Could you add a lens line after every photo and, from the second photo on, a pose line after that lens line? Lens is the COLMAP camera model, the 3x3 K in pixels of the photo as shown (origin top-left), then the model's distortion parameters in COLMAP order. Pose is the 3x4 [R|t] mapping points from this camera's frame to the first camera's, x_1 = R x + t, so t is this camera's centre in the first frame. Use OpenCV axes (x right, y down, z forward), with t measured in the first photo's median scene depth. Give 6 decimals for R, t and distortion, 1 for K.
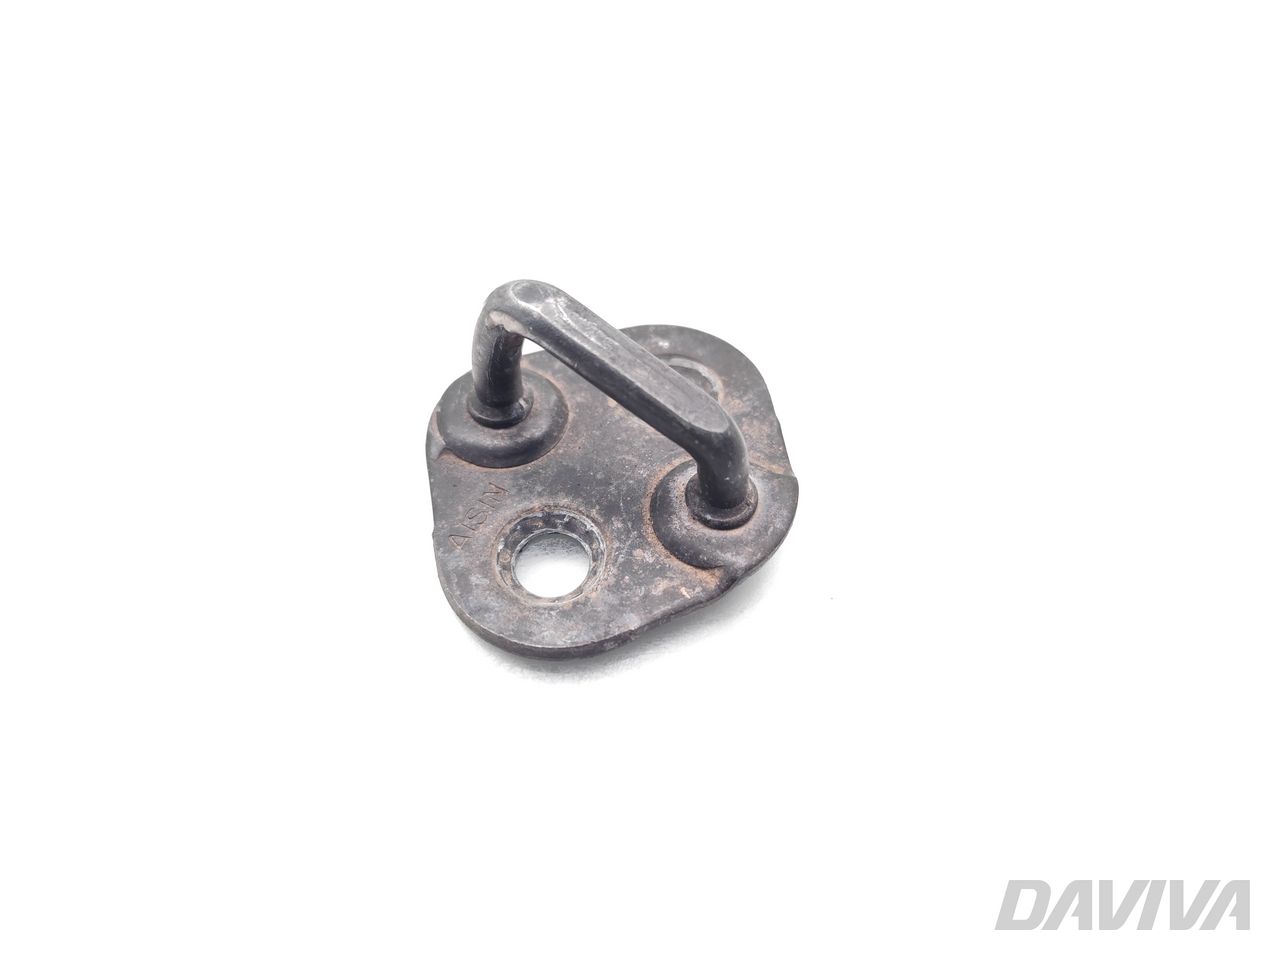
lens RADIAL K [[949.4, 0, 640.0], [0, 949.4, 480.0], [0, 0, 1]] dist [0.104451, -0.000084]
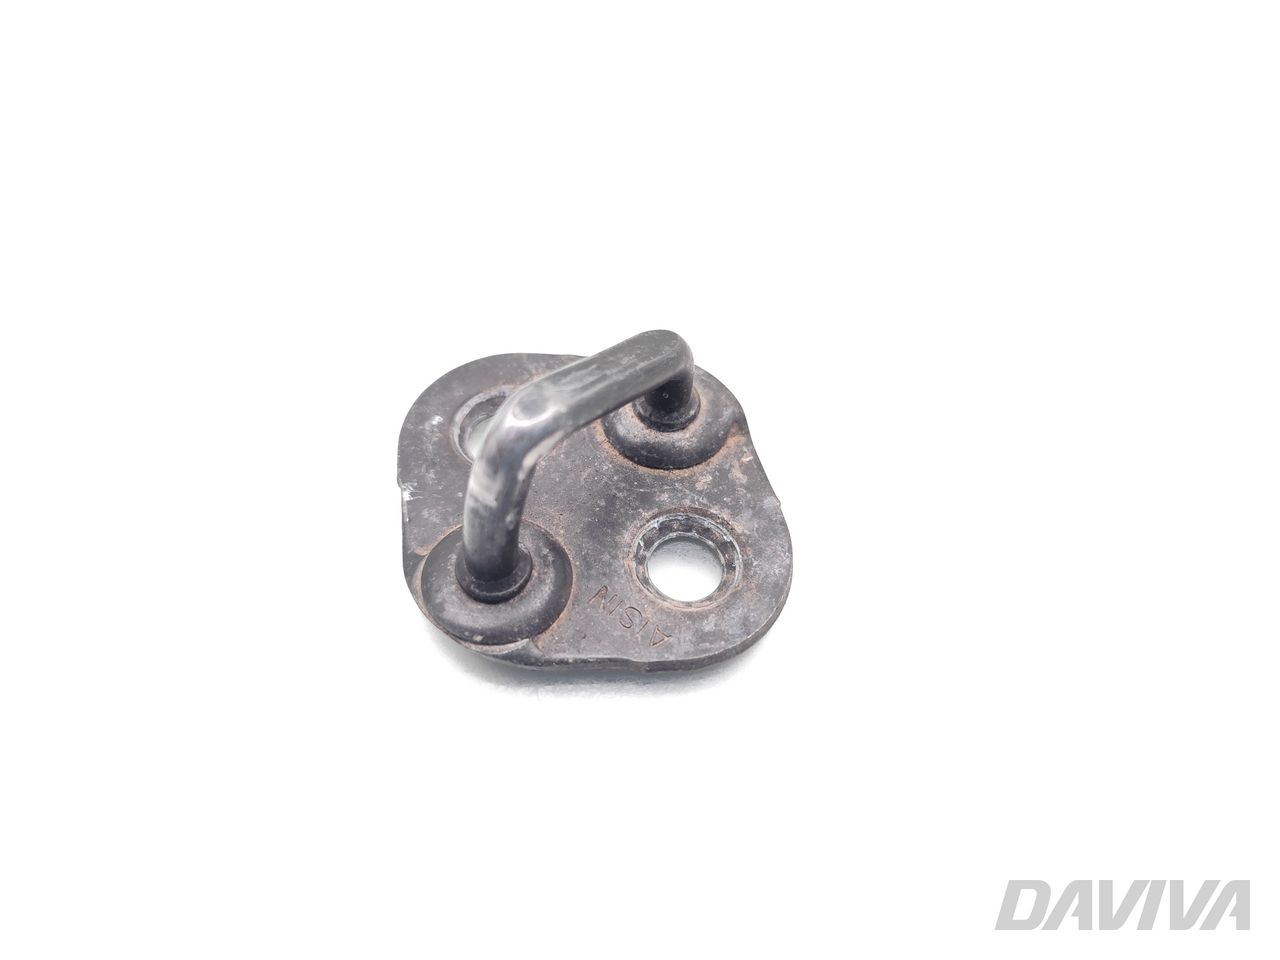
lens RADIAL K [[949.4, 0, 640.0], [0, 949.4, 480.0], [0, 0, 1]] dist [0.104451, -0.000084]
pose [[0.162708, -0.796099, 0.582883, -0.591071], [0.756442, 0.479945, 0.444351, -0.422995], [-0.633499, 0.368618, 0.680294, 0.308004]]
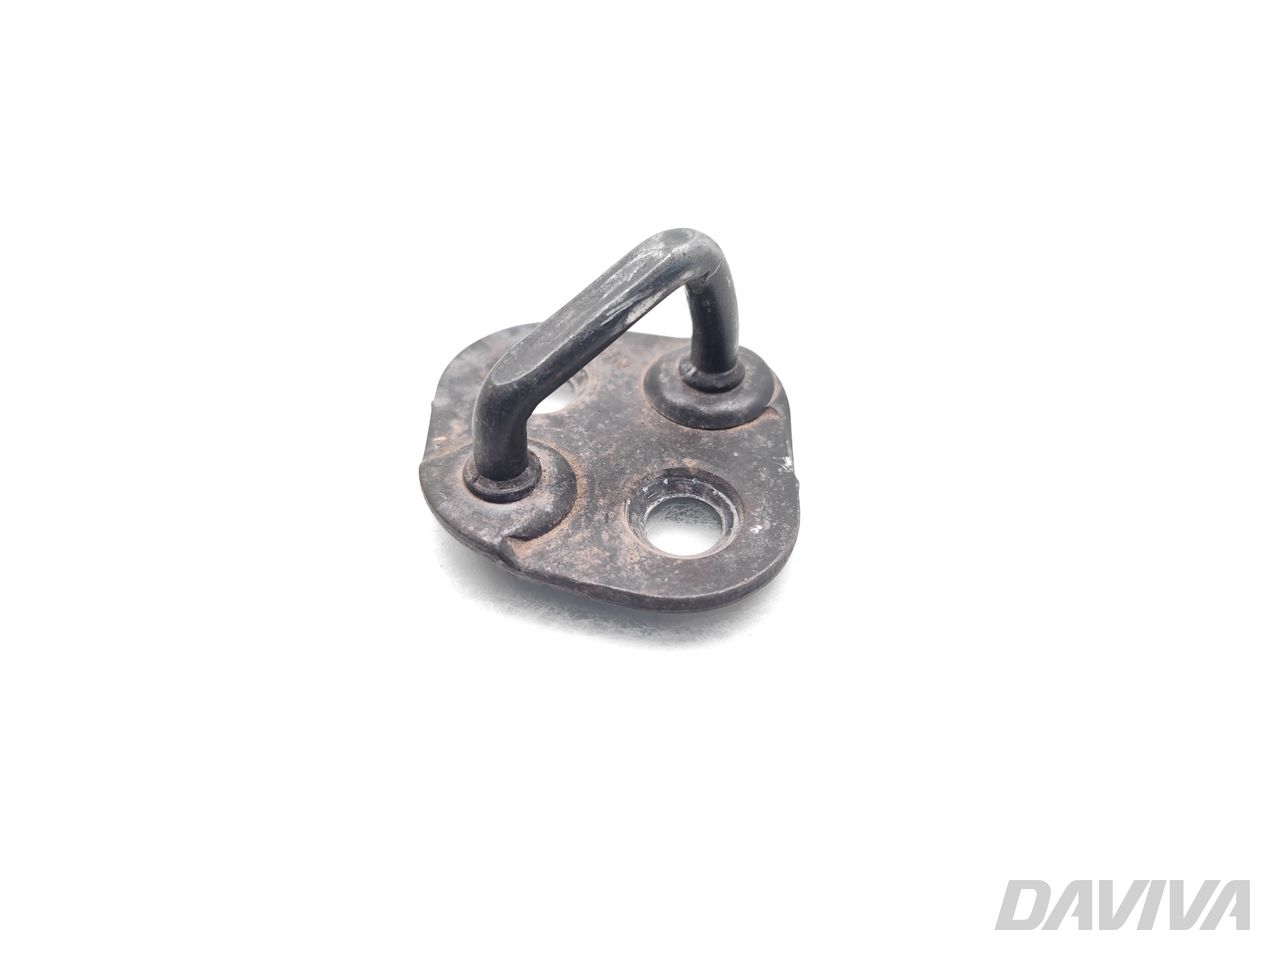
lens RADIAL K [[949.4, 0, 640.0], [0, 949.4, 480.0], [0, 0, 1]] dist [0.104451, -0.000084]
pose [[-0.385451, 0.651540, -0.653393, 0.635951], [-0.753152, 0.186951, 0.630722, -0.660077], [0.533093, 0.735218, 0.418648, 0.653210]]
